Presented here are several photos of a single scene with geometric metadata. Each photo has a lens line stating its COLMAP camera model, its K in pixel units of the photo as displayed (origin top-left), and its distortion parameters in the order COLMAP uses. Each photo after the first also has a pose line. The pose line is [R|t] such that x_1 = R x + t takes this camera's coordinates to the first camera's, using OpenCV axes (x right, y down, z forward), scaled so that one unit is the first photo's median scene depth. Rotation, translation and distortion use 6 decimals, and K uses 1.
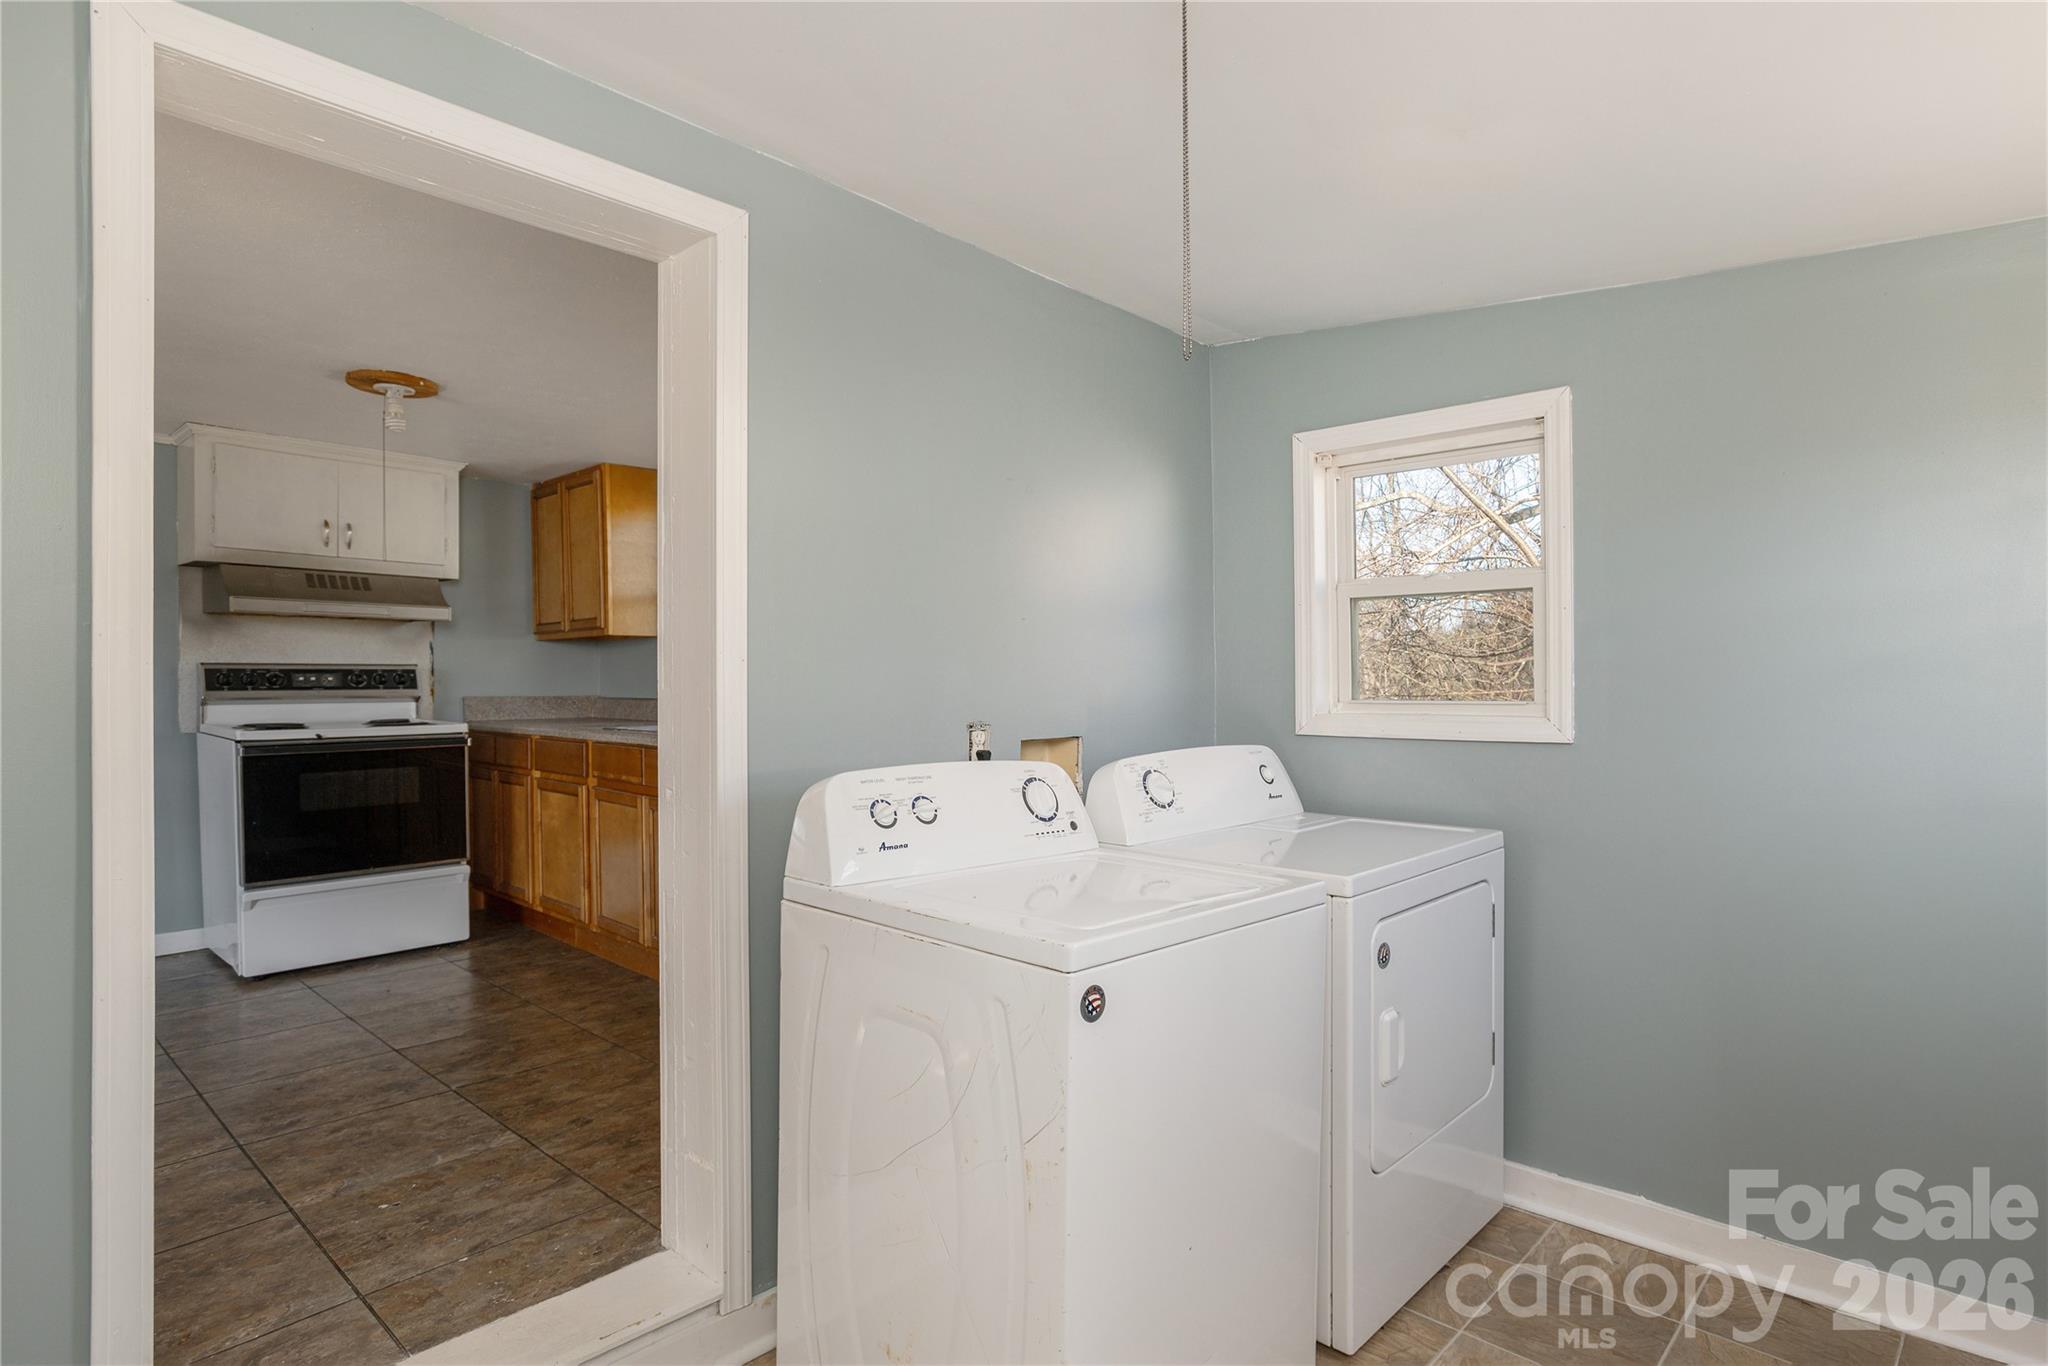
lens RADIAL K [[1080.9, 0, 1023.7], [0, 1080.9, 660.4], [0, 0, 1]] dist [-0.001209, -0.000387]
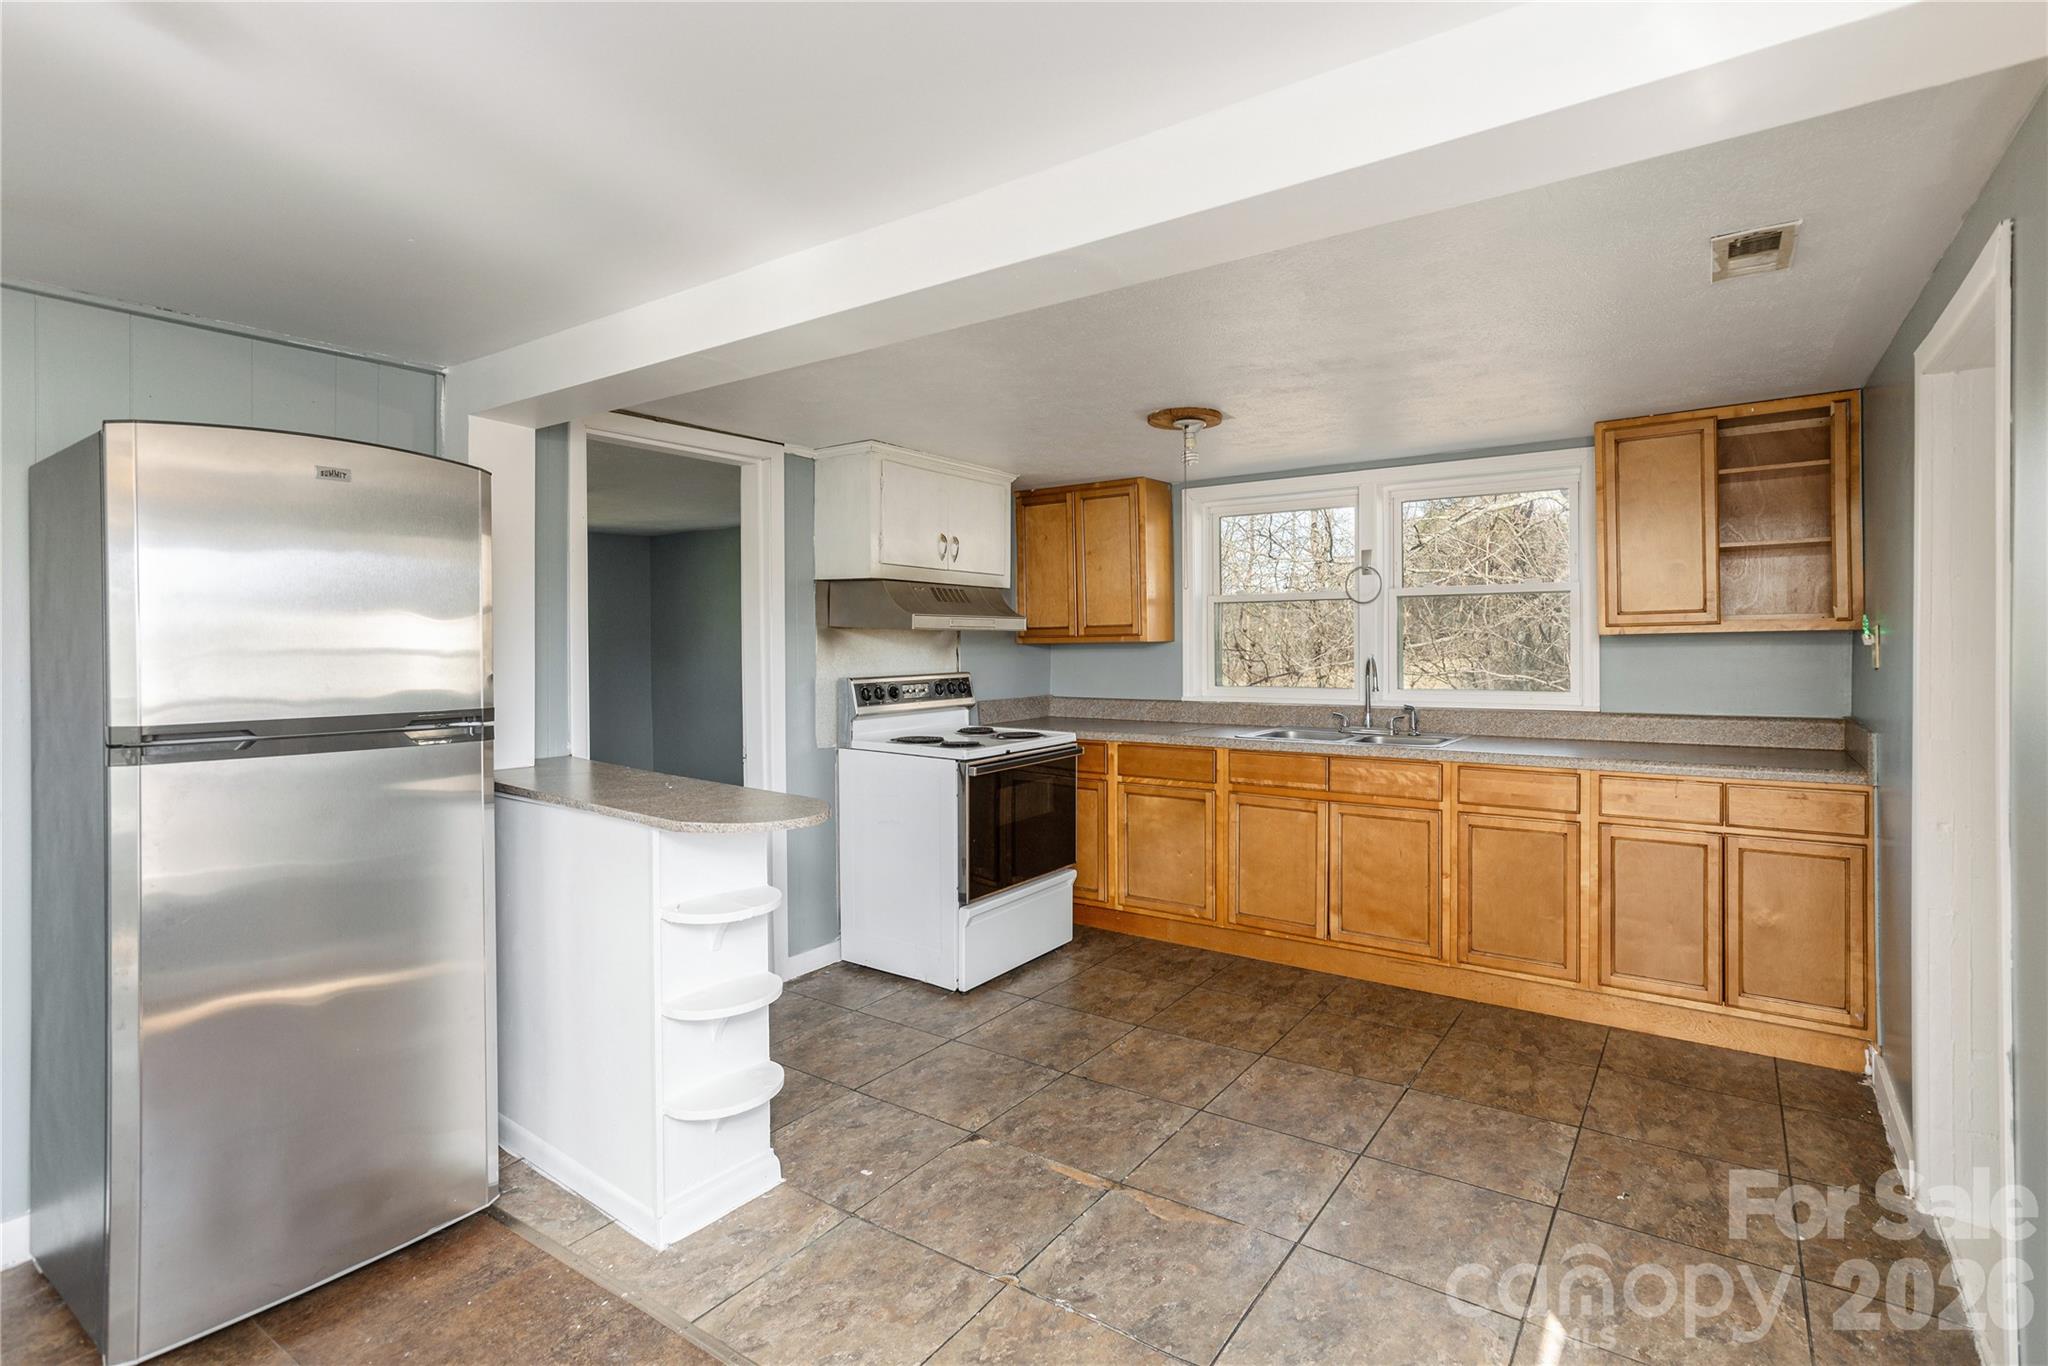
lens RADIAL K [[1052.1, 0, 1028.8], [0, 1052.1, 627.5], [0, 0, 1]] dist [-0.001709, 0.000205]
pose [[0.986578, -0.002011, 0.163275, -0.728591], [0.000788, 0.999971, 0.007557, -0.049921], [-0.163286, -0.007327, 0.986552, 0.015011]]
